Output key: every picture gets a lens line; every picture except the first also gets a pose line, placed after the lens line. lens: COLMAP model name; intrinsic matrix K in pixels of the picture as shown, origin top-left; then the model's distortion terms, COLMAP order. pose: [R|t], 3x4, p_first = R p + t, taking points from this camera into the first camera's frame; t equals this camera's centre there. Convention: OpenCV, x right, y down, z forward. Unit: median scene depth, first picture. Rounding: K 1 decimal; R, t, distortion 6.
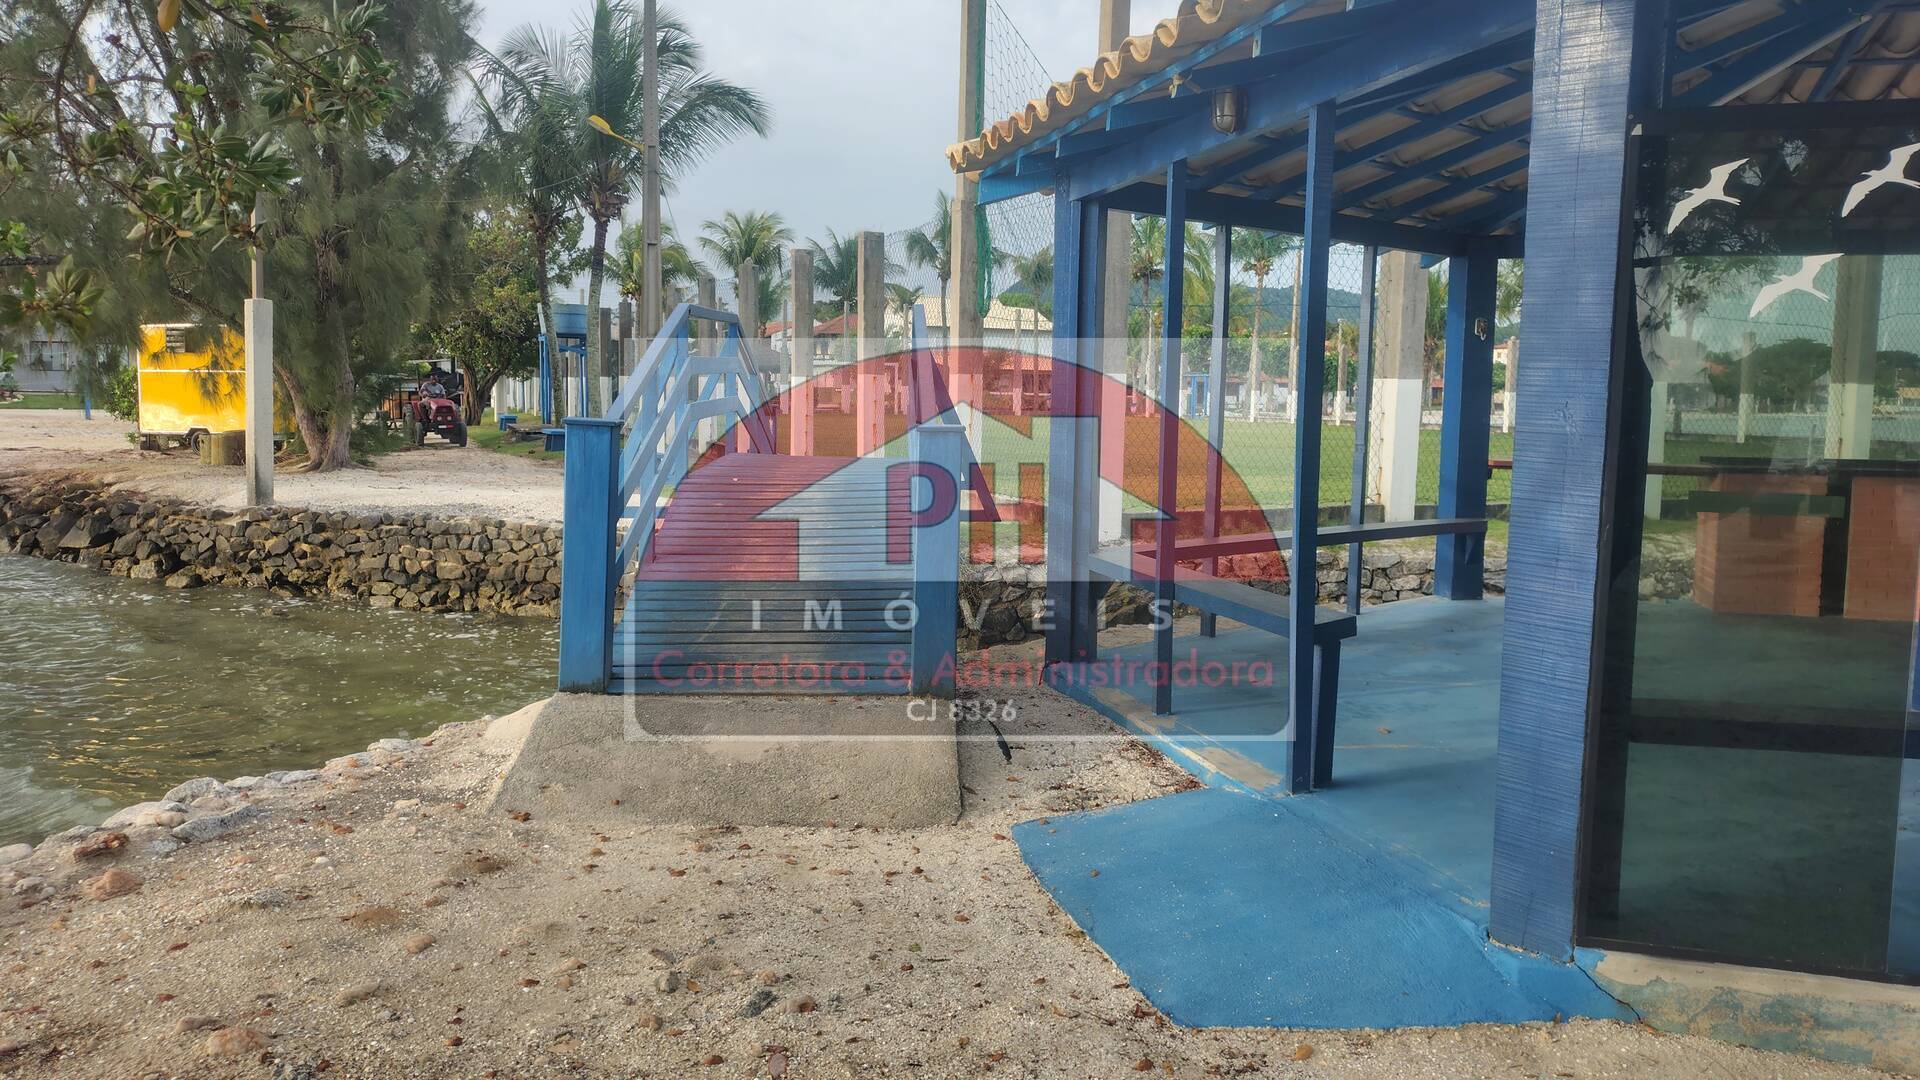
lens RADIAL K [[1383.2, 0, 957.8], [0, 1383.2, 527.4], [0, 0, 1]] dist [-0.032735, -0.023535]
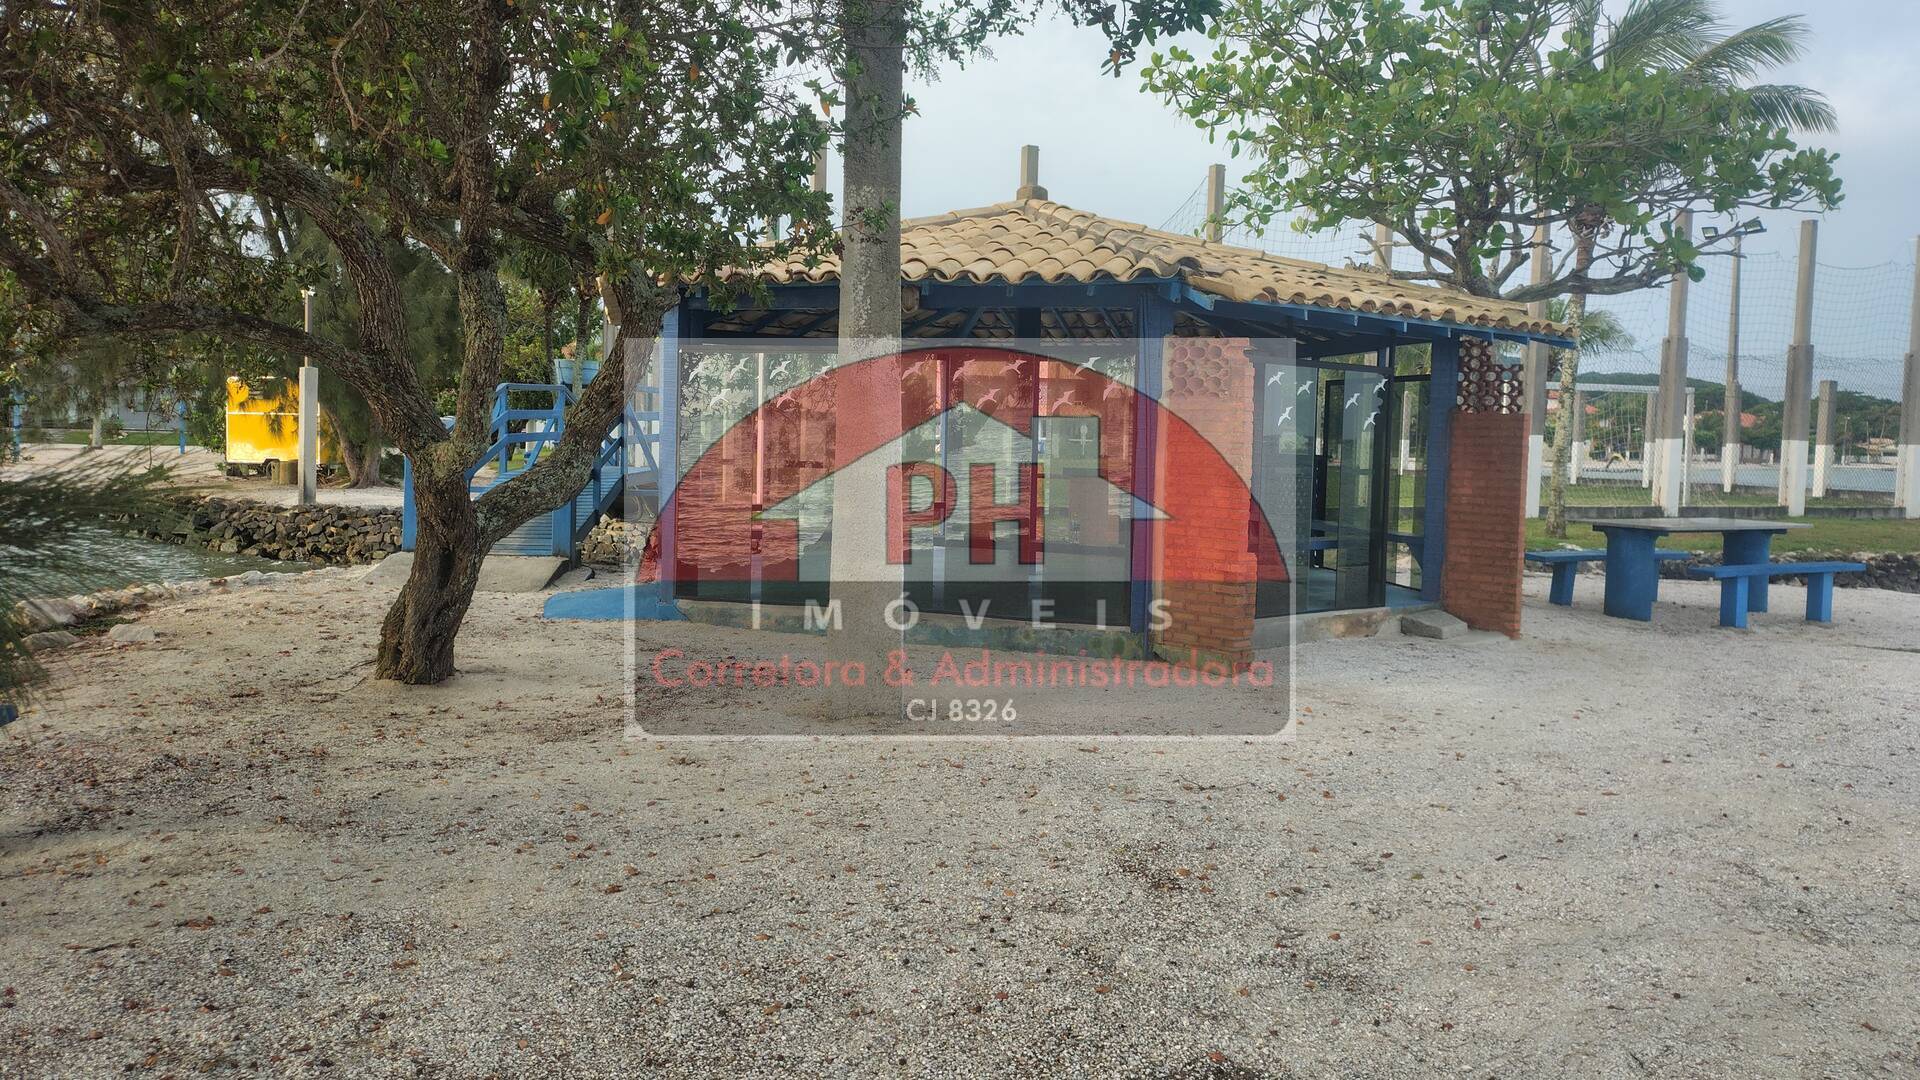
lens RADIAL K [[1383.2, 0, 958.1], [0, 1383.2, 555.4], [0, 0, 1]] dist [-0.032735, -0.023535]
pose [[0.998852, 0.010685, -0.046693, 0.250067], [-0.011326, 0.999845, -0.013486, 0.047515], [0.046542, 0.013999, 0.998818, -0.424671]]
